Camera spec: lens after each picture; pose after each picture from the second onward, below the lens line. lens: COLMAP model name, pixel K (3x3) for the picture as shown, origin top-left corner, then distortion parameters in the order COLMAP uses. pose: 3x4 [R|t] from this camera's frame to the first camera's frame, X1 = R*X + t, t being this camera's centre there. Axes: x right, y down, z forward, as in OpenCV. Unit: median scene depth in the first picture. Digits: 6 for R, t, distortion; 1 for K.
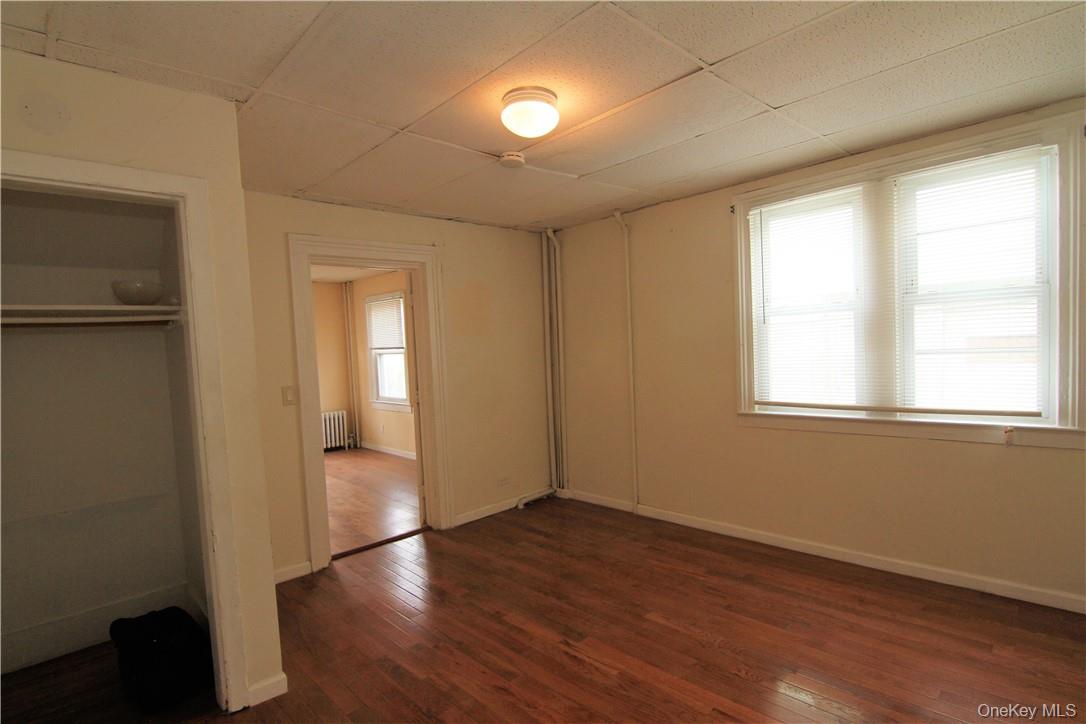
lens RADIAL K [[548.3, 0, 547.6], [0, 548.3, 372.4], [0, 0, 1]] dist [-0.010307, -0.007980]
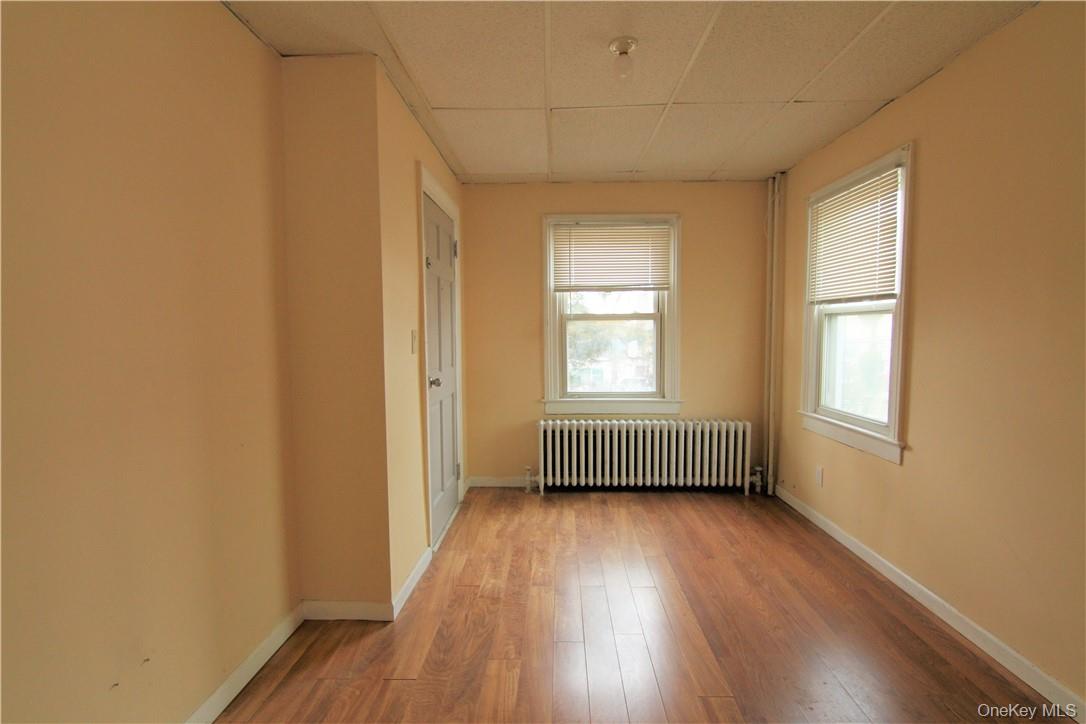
lens RADIAL K [[548.3, 0, 545.5], [0, 548.3, 369.3], [0, 0, 1]] dist [-0.010307, -0.007980]
pose [[0.704625, 0.090616, -0.703770, -0.258342], [-0.066321, 0.995881, 0.061826, -0.000167], [0.706474, 0.003110, 0.707732, 0.886067]]
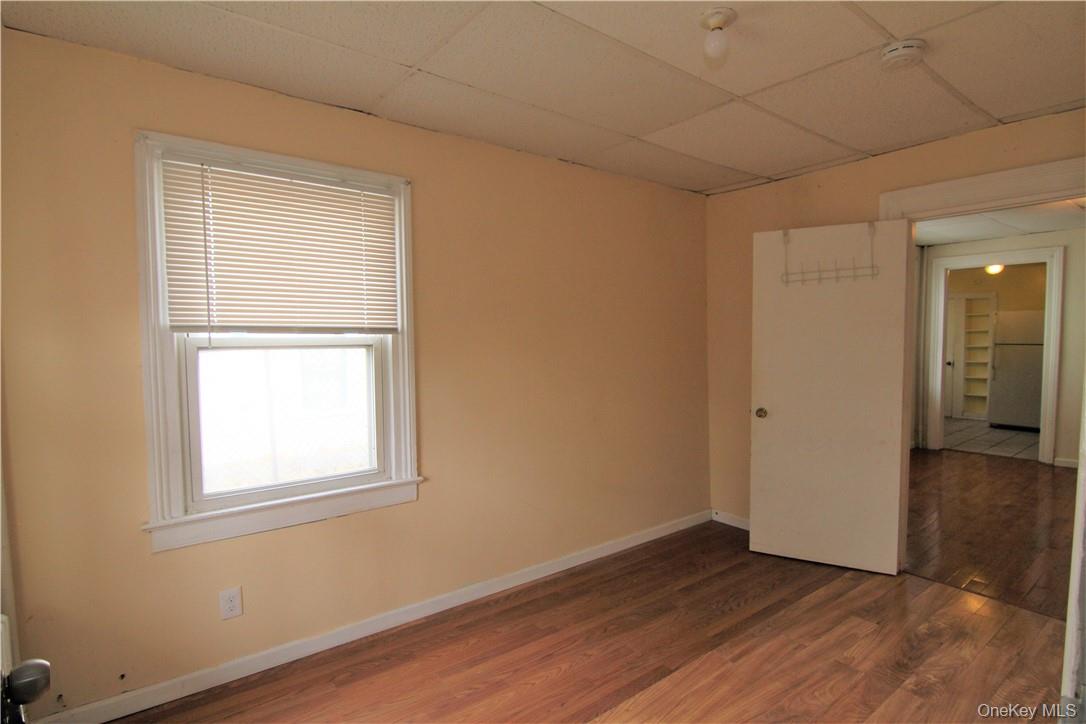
lens RADIAL K [[548.3, 0, 549.2], [0, 548.3, 370.9], [0, 0, 1]] dist [-0.010307, -0.007980]
pose [[0.110886, -0.013577, 0.993740, -0.999972], [0.060066, 0.998170, 0.006935, -0.022249], [-0.992016, 0.058921, 0.111498, 1.382920]]
